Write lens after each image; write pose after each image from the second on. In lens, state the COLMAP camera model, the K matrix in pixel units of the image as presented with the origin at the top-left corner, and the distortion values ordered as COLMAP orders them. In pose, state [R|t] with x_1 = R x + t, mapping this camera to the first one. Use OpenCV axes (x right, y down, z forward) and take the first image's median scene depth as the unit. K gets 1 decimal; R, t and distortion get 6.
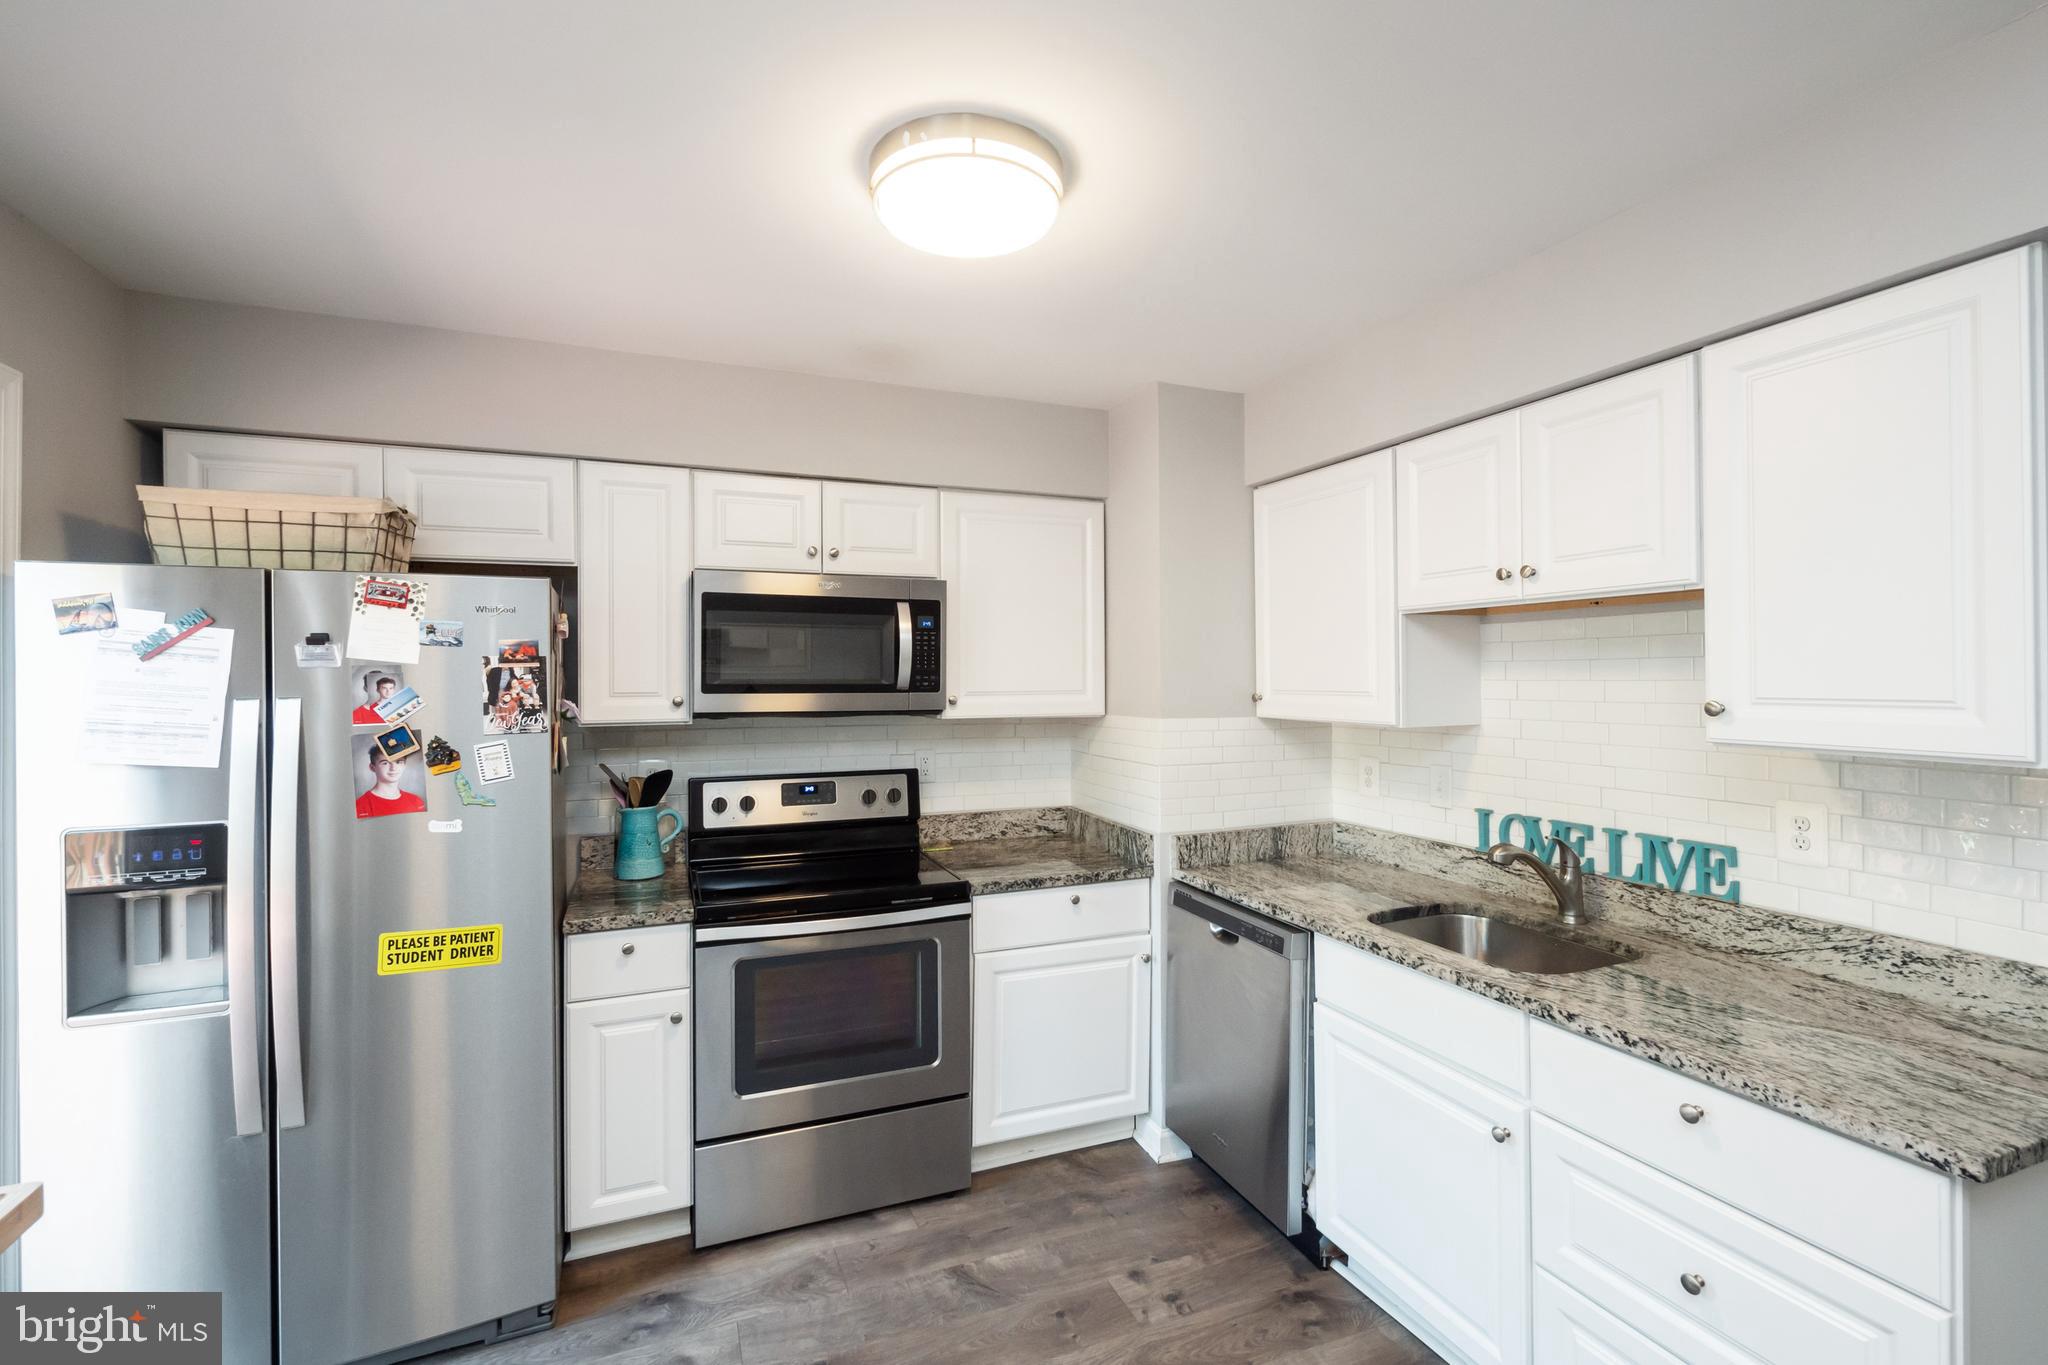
lens RADIAL K [[882.9, 0, 1018.1], [0, 882.9, 666.3], [0, 0, 1]] dist [-0.001424, -0.000078]
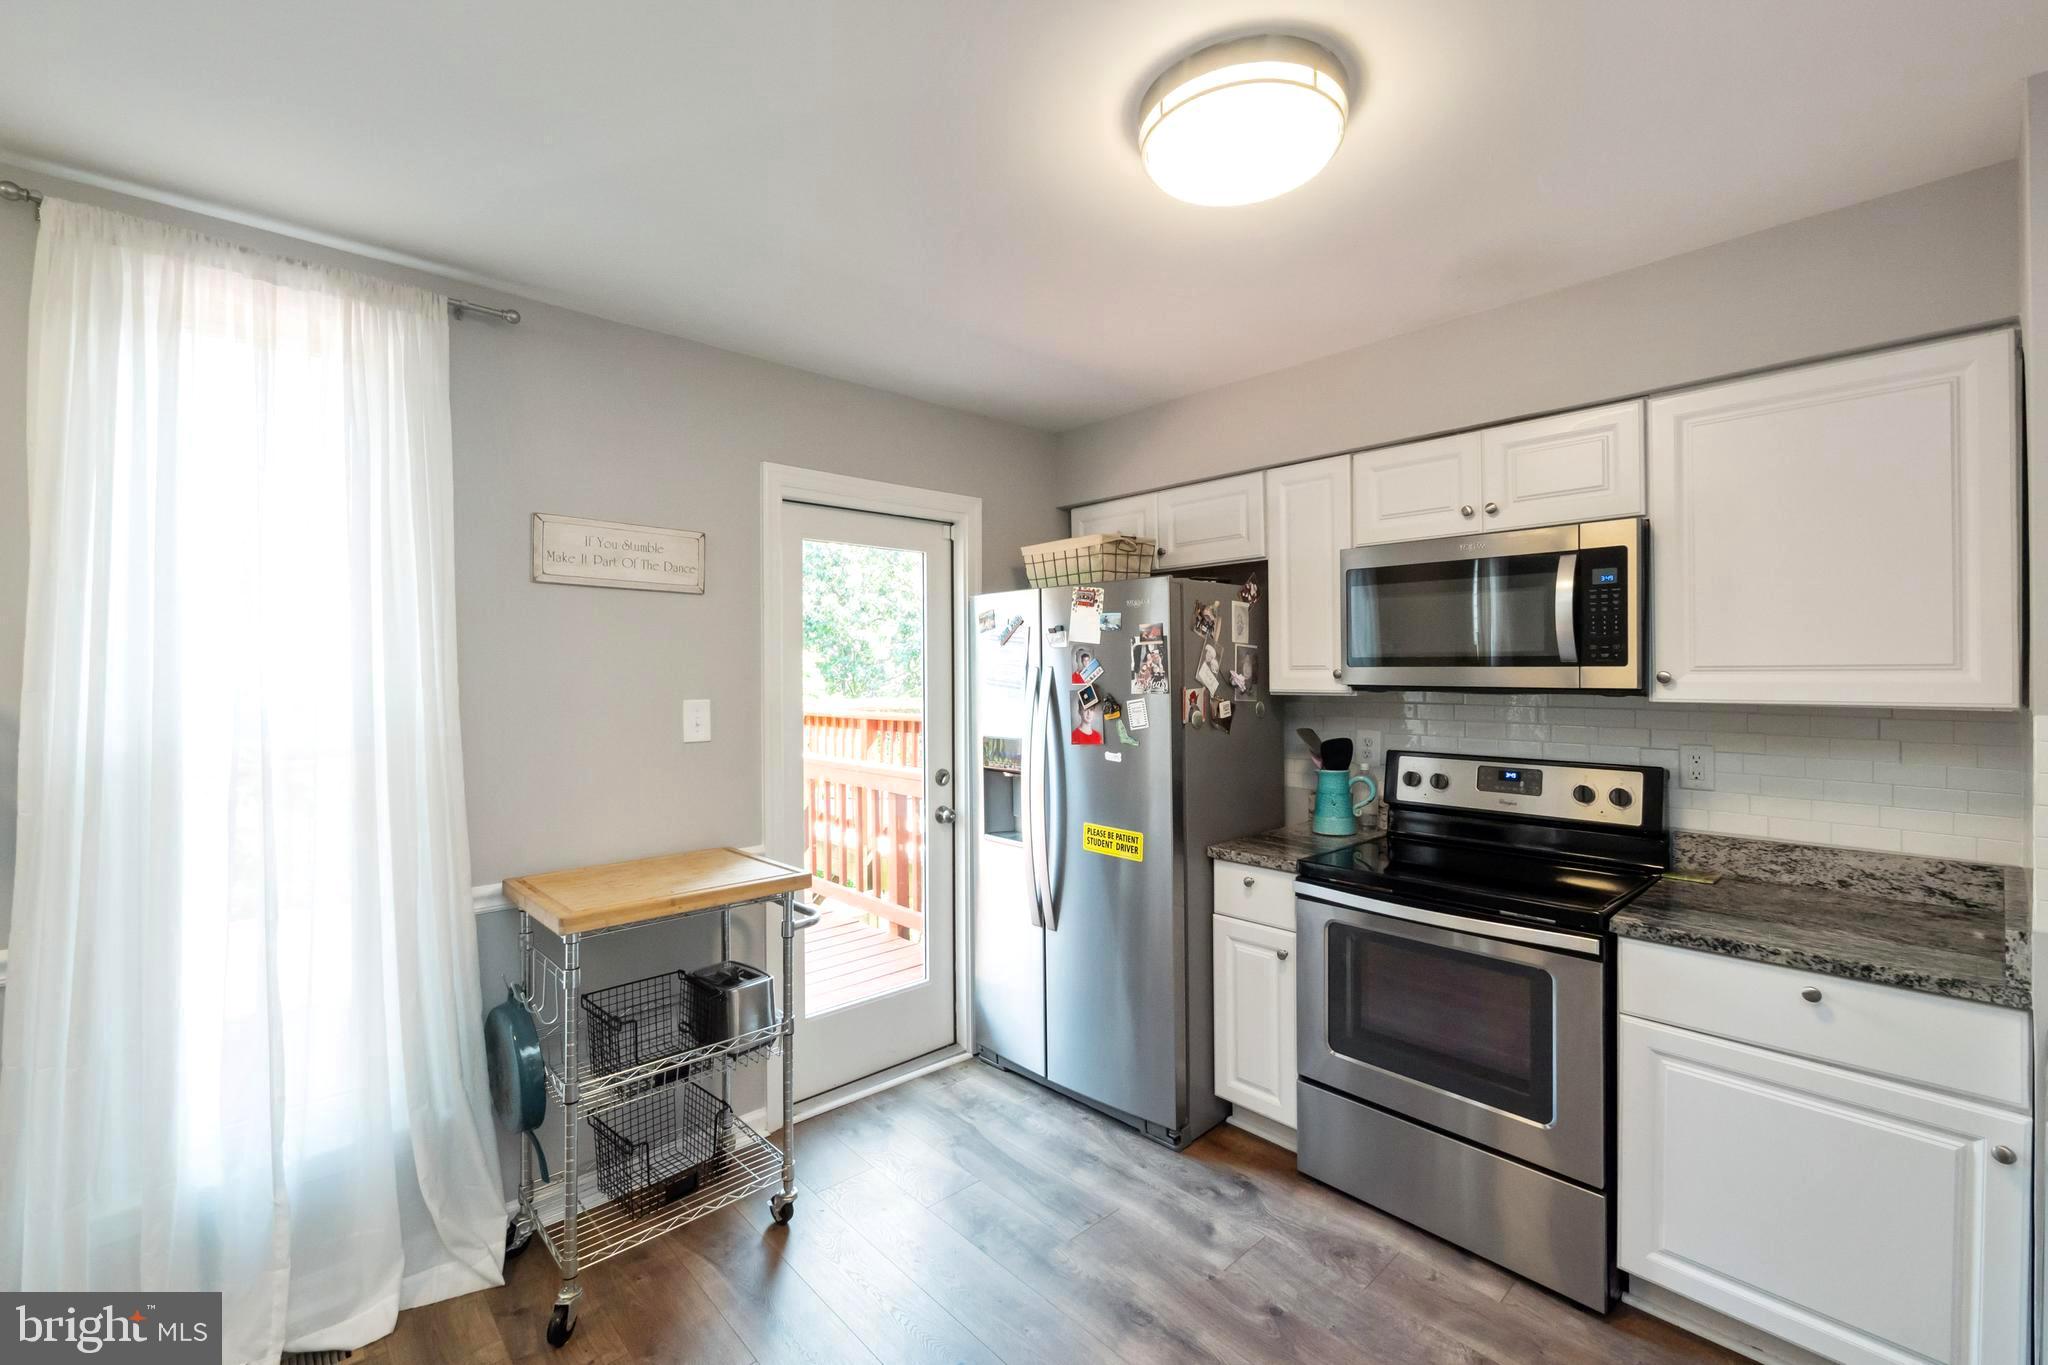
lens RADIAL K [[842.5, 0, 1032.4], [0, 842.5, 666.0], [0, 0, 1]] dist [0.000269, 0.000277]
pose [[0.374193, -0.001032, -0.927350, 0.409392], [0.018190, 0.999815, 0.006227, 0.016624], [0.927173, -0.019198, 0.374142, 0.263697]]
